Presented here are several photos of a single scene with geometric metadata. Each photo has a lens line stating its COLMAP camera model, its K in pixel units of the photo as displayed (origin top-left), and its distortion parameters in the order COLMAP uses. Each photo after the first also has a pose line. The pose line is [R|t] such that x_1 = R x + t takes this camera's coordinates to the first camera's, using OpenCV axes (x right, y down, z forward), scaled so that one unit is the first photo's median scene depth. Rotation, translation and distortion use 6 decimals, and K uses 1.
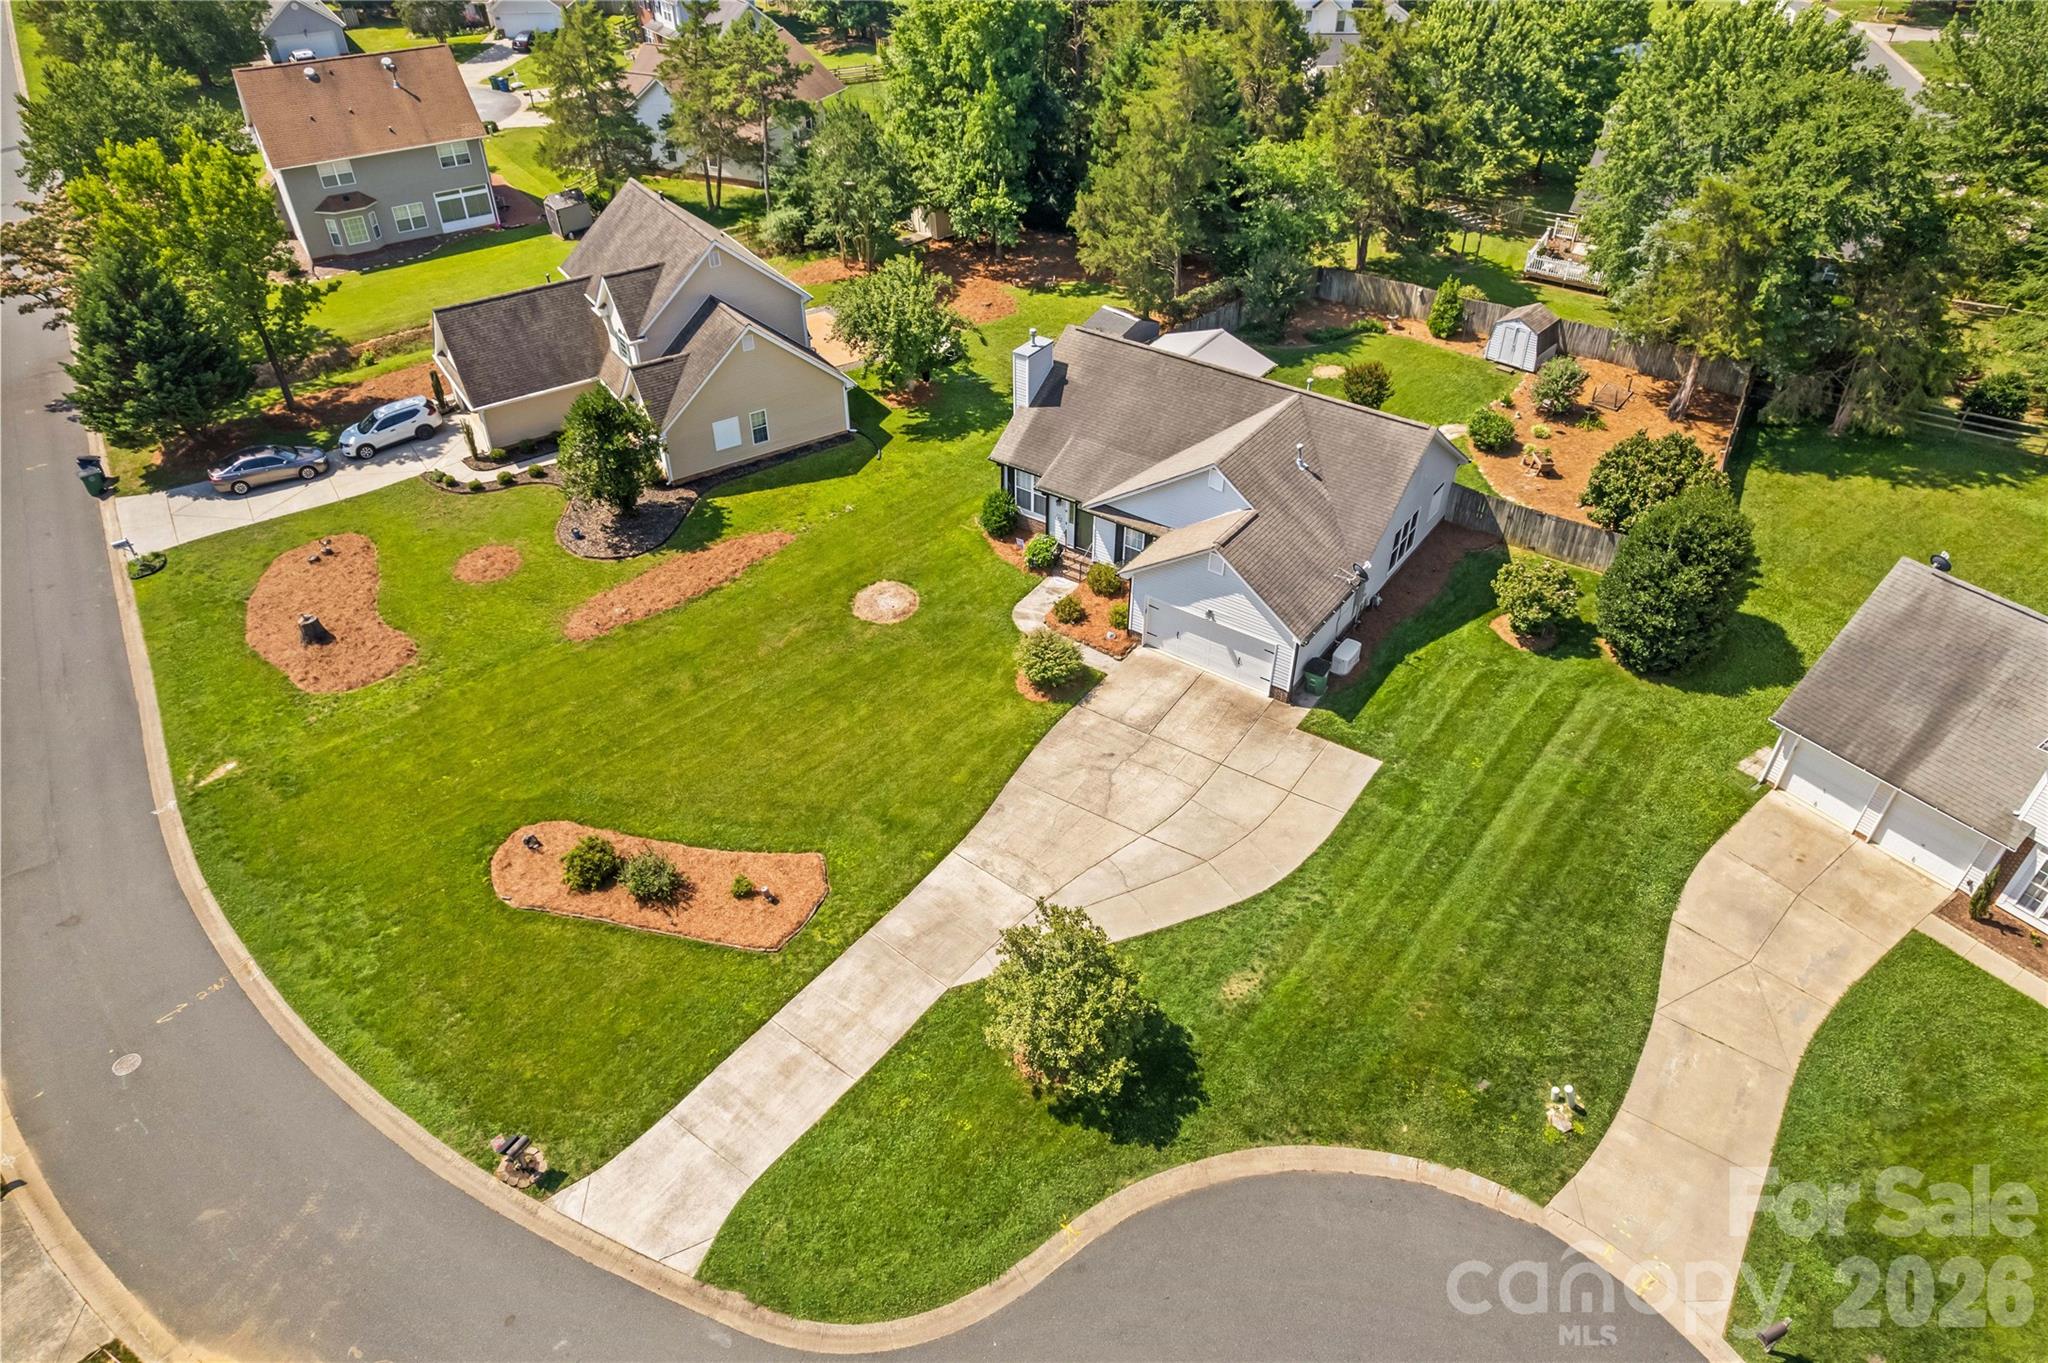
lens RADIAL K [[1317.4, 0, 1015.8], [0, 1317.4, 693.2], [0, 0, 1]] dist [-0.039978, 0.000828]
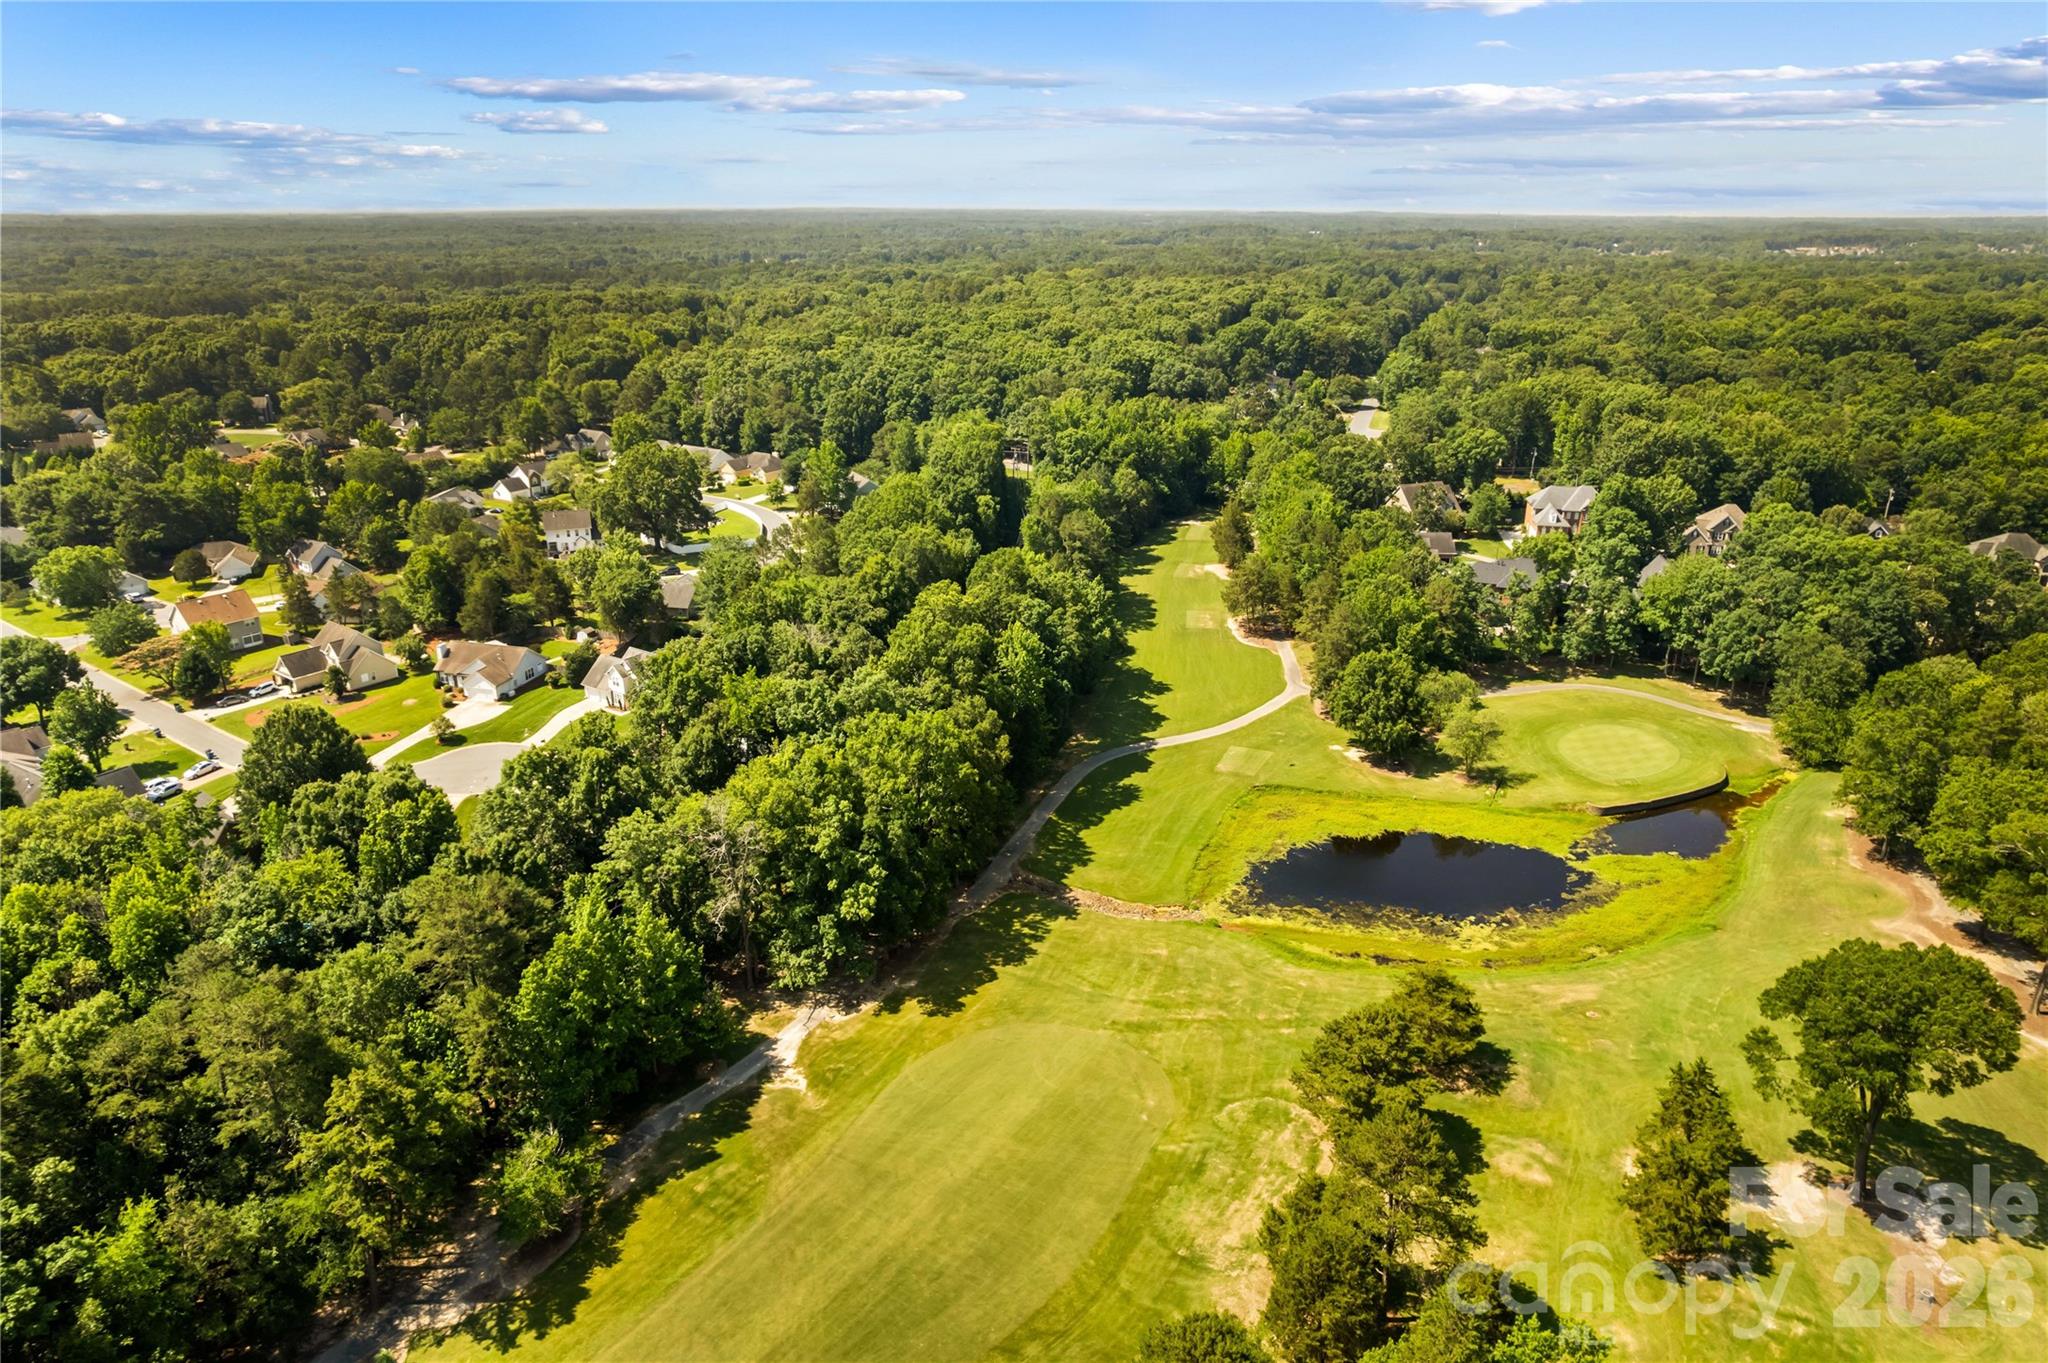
lens RADIAL K [[1317.4, 0, 1015.8], [0, 1317.4, 693.2], [0, 0, 1]] dist [-0.039978, 0.000828]
pose [[0.938280, -0.117285, 0.325385, 0.272894], [0.211161, 0.939328, -0.270321, 1.074220], [-0.273939, 0.322345, 0.906119, -2.502455]]
